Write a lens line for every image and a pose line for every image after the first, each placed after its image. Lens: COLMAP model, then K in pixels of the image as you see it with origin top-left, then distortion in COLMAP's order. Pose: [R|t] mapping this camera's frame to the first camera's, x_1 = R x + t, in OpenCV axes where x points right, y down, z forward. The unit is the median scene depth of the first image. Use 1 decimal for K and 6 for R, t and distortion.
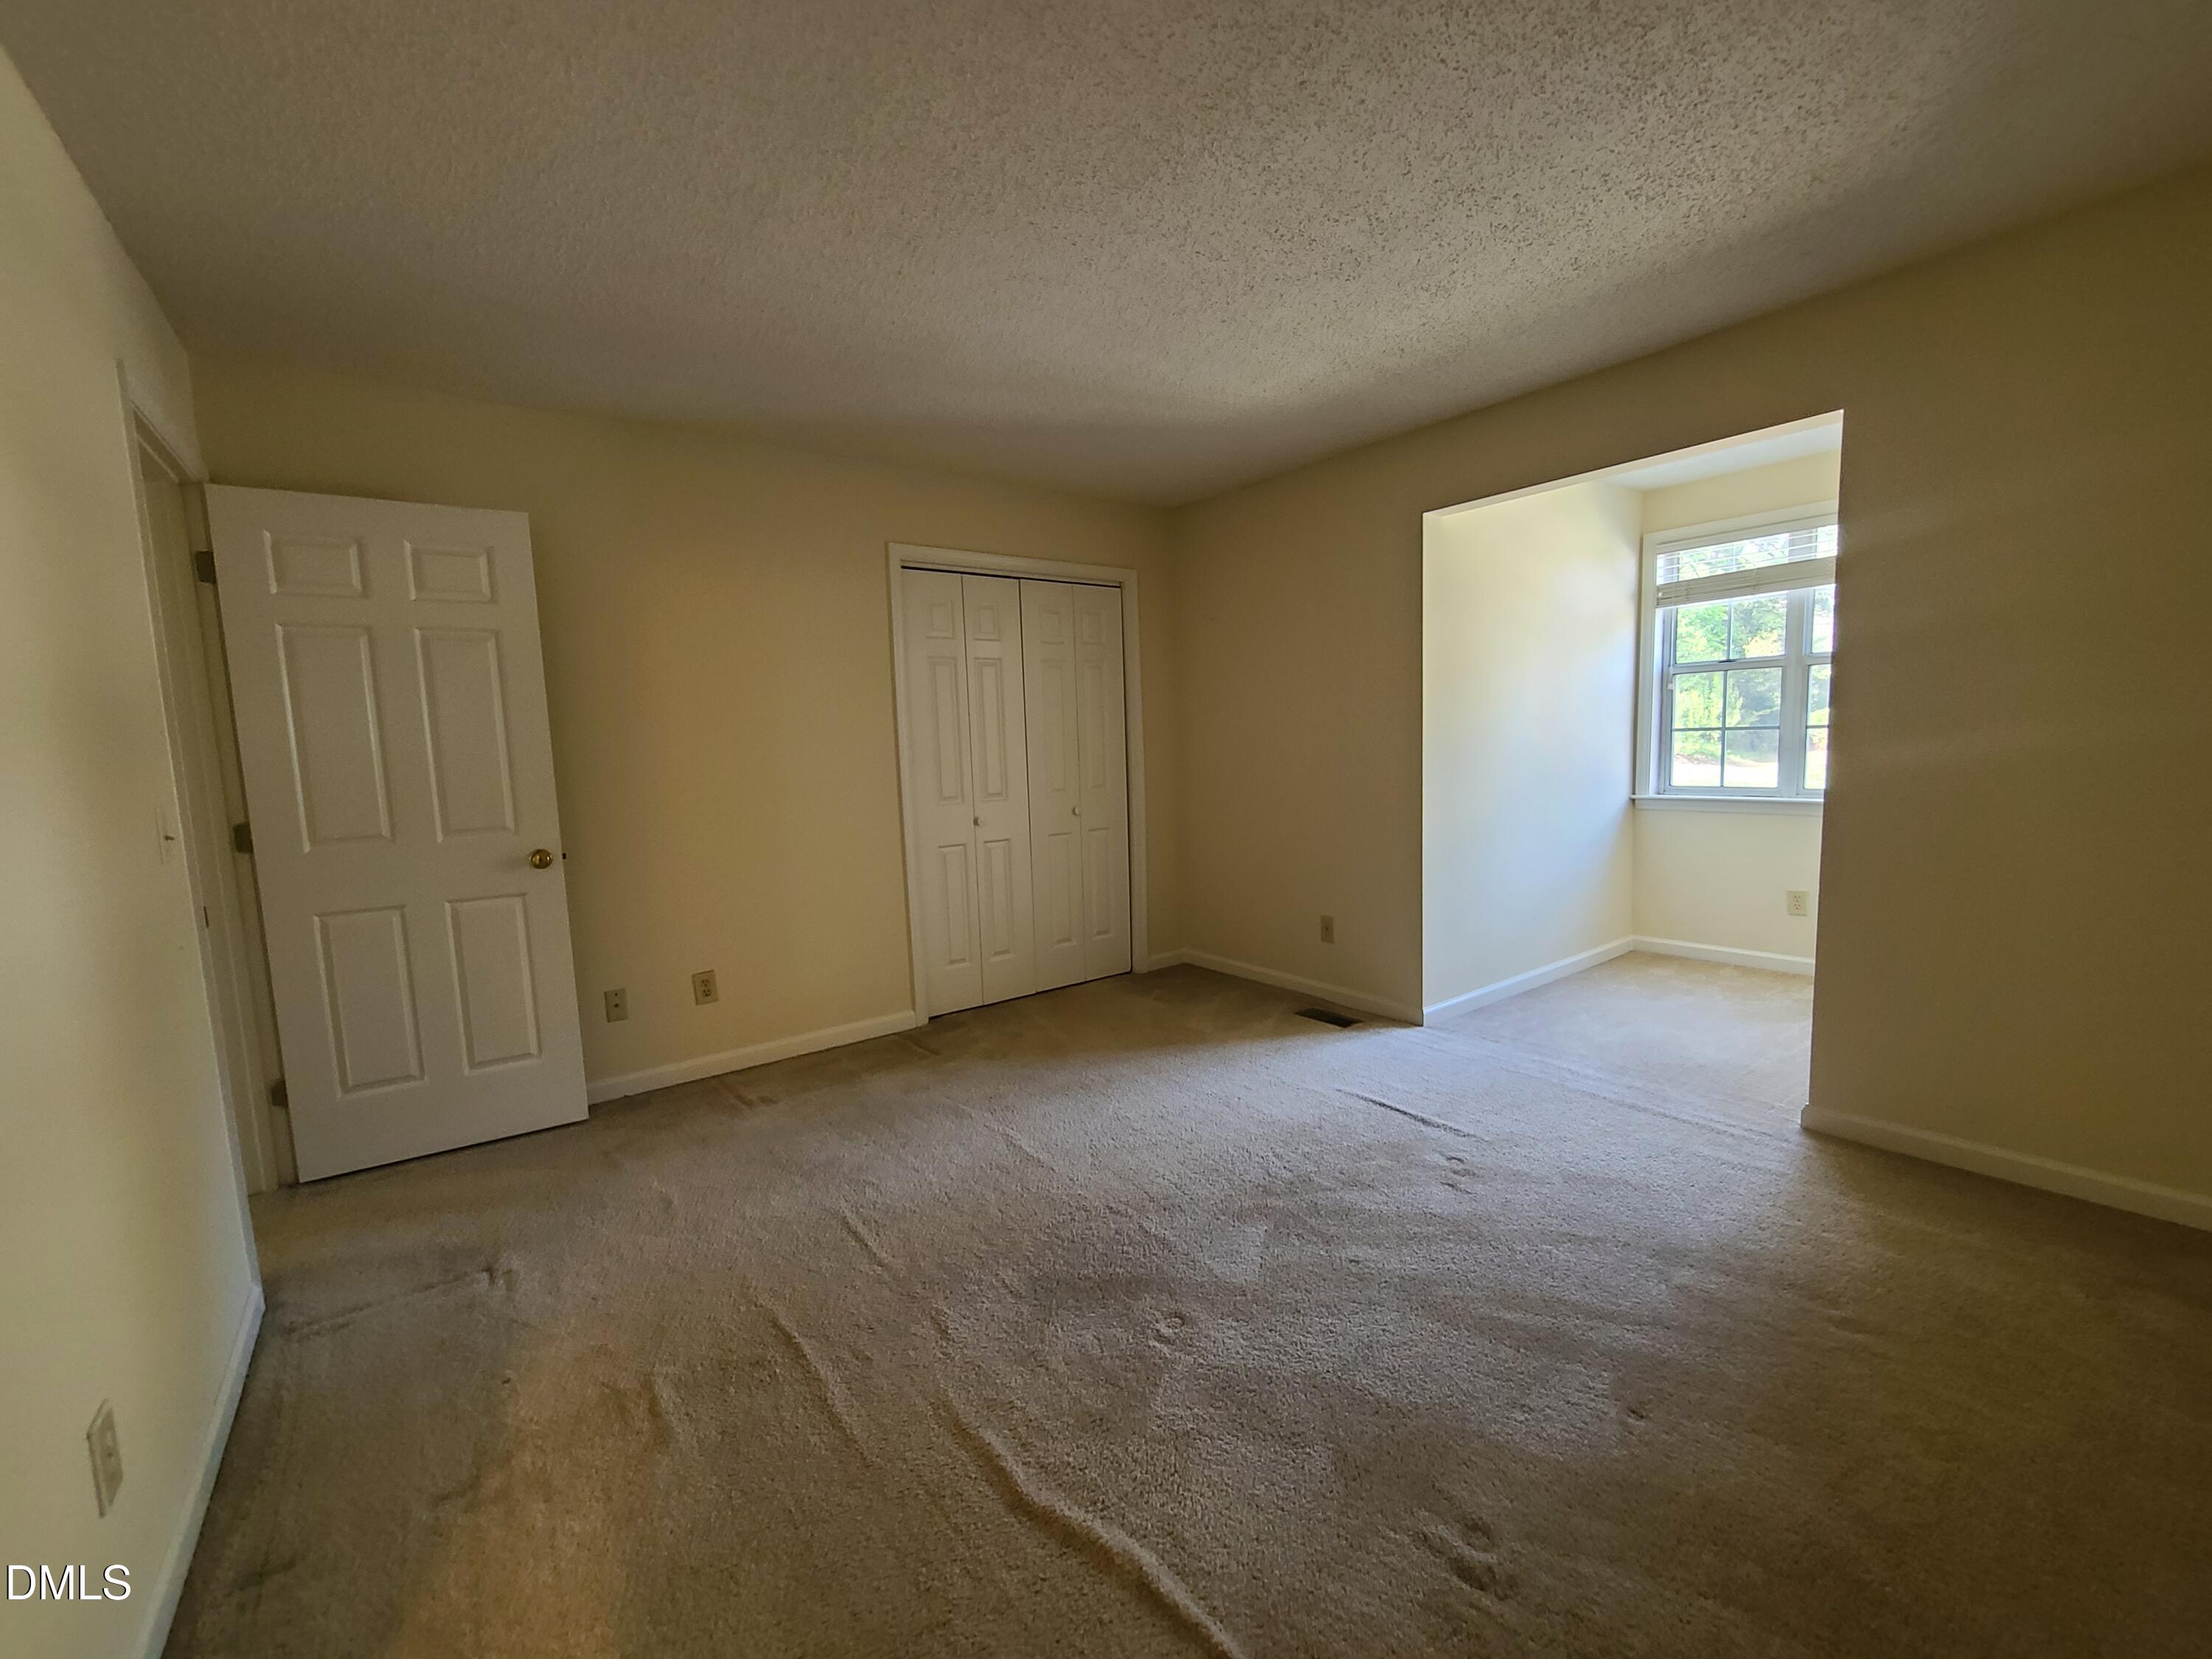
lens RADIAL K [[909.3, 0, 1107.9], [0, 909.3, 833.0], [0, 0, 1]] dist [-0.005499, 0.001350]
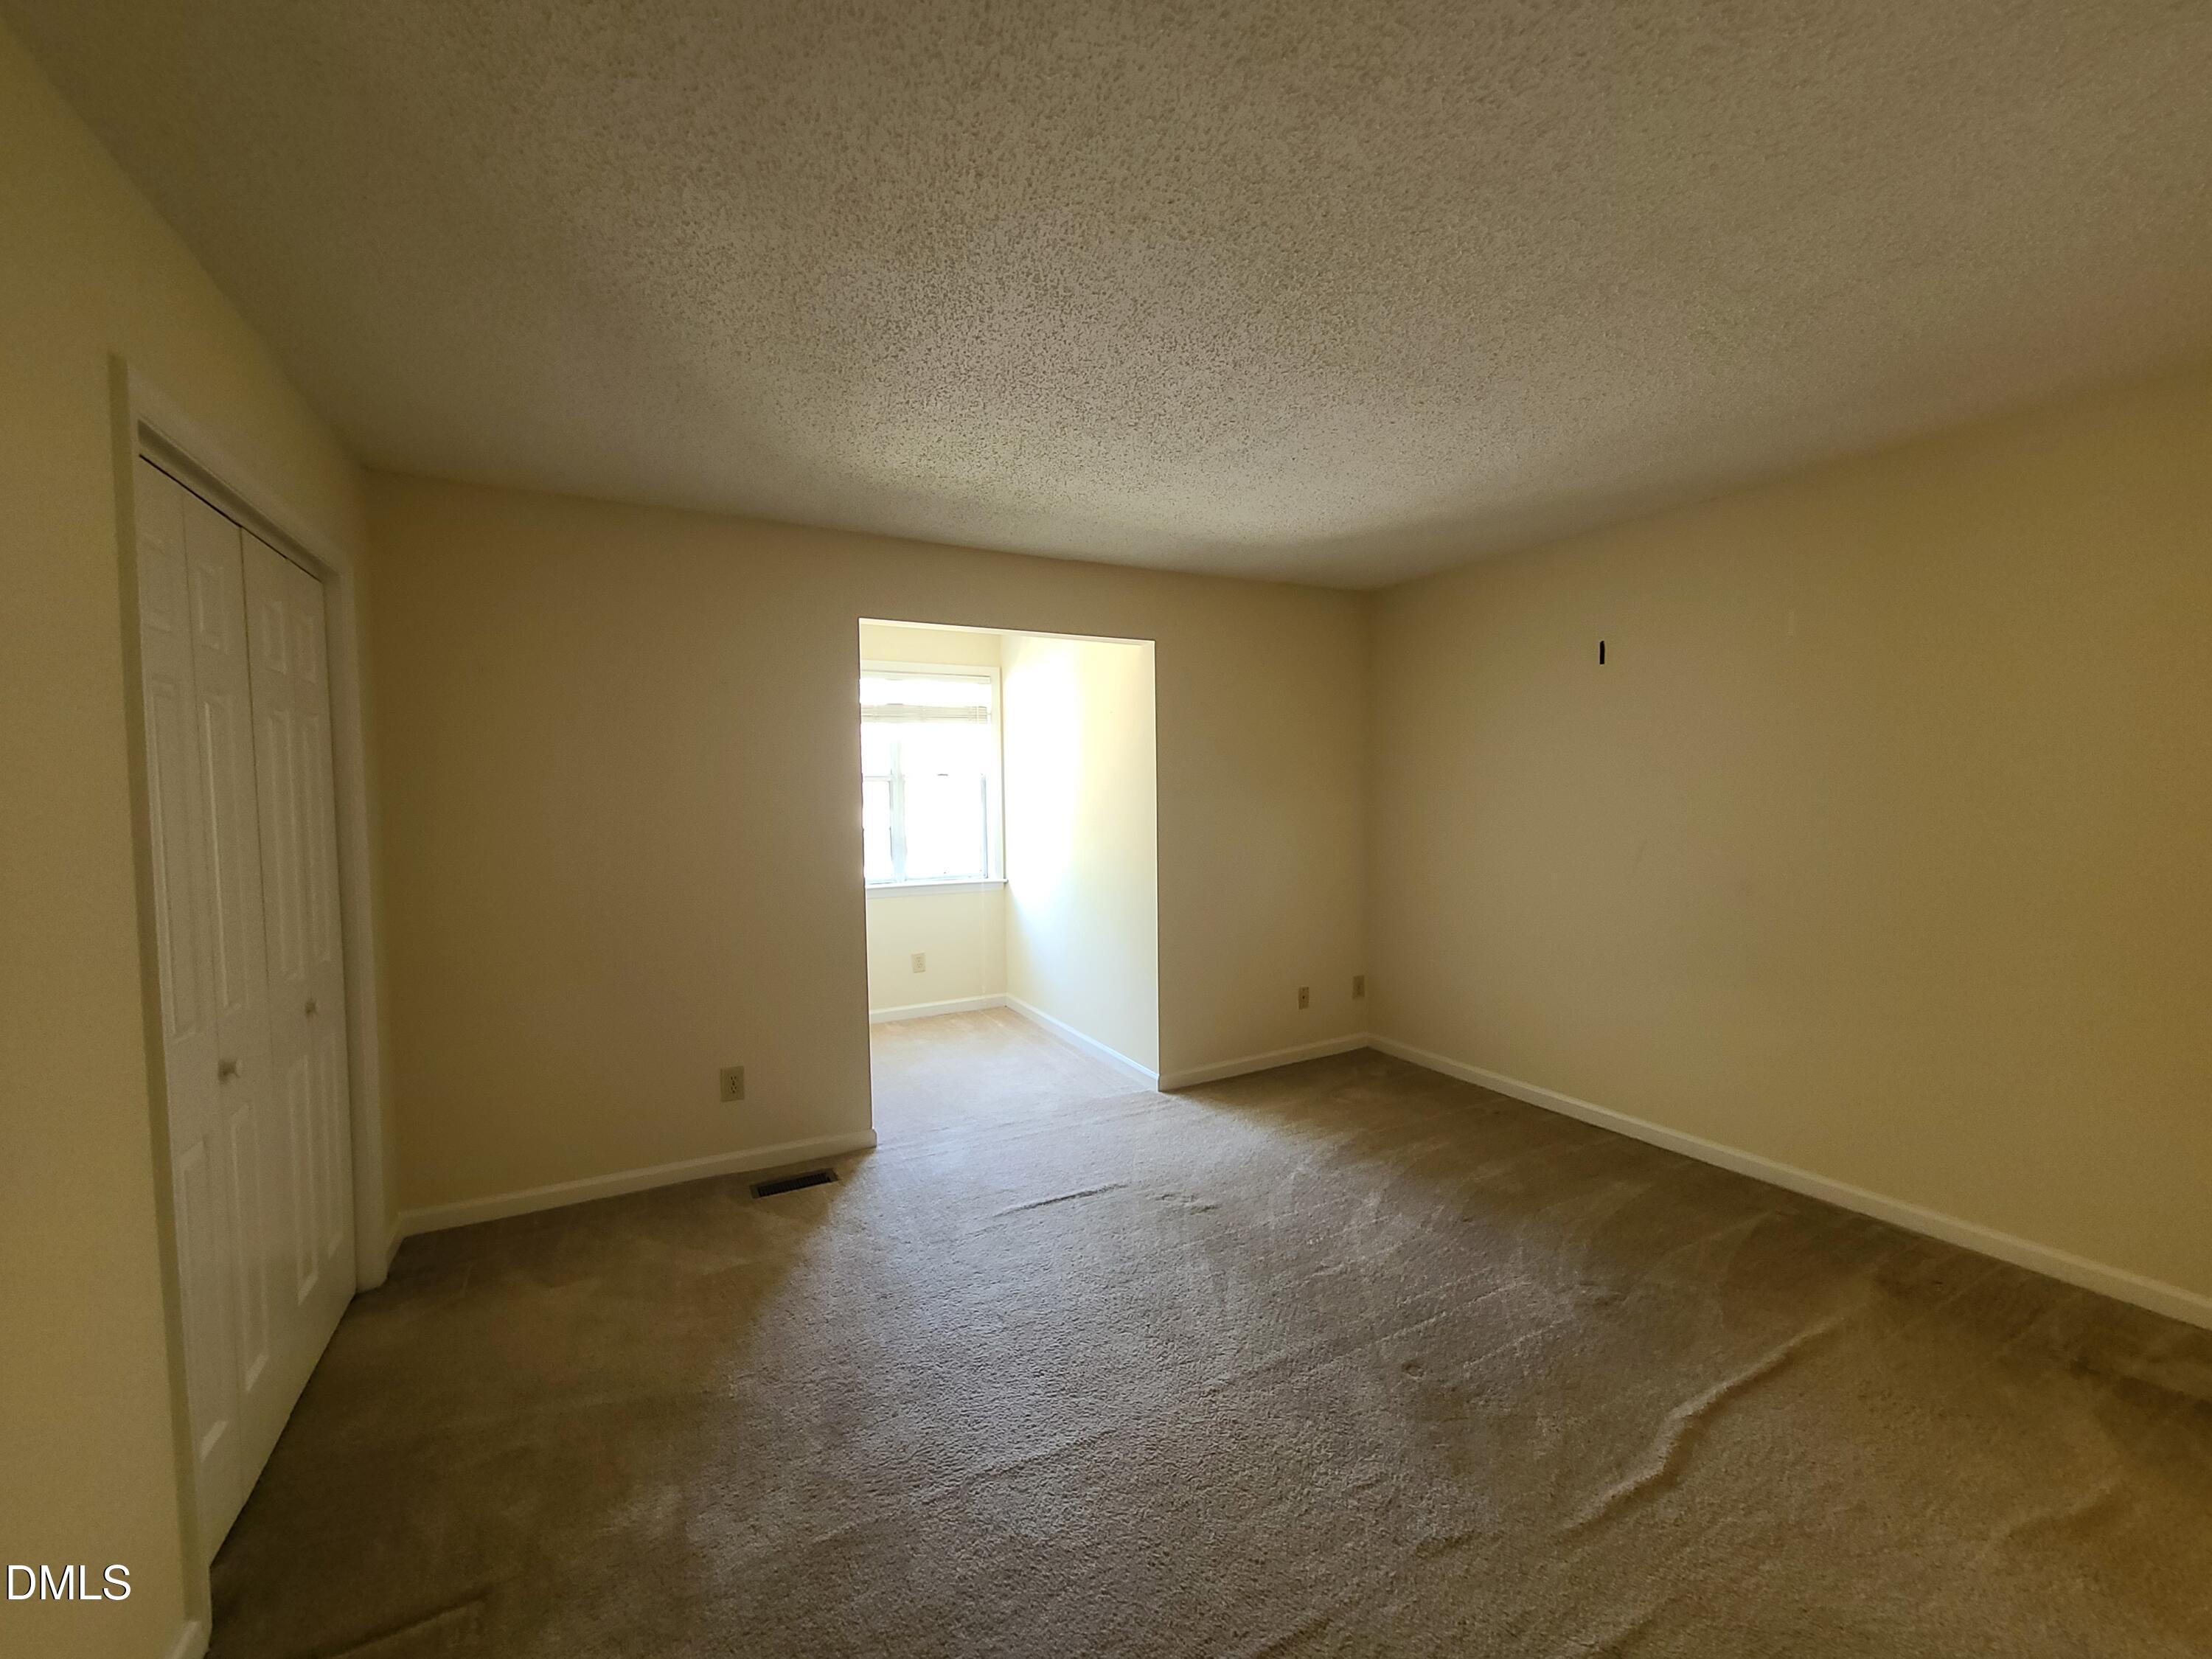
lens RADIAL K [[909.3, 0, 1121.6], [0, 909.3, 832.4], [0, 0, 1]] dist [-0.005499, 0.001350]
pose [[0.136991, -0.012487, 0.990494, -0.562637], [0.107771, 0.994173, -0.002372, -0.085414], [-0.984692, 0.107071, 0.137538, 0.585557]]
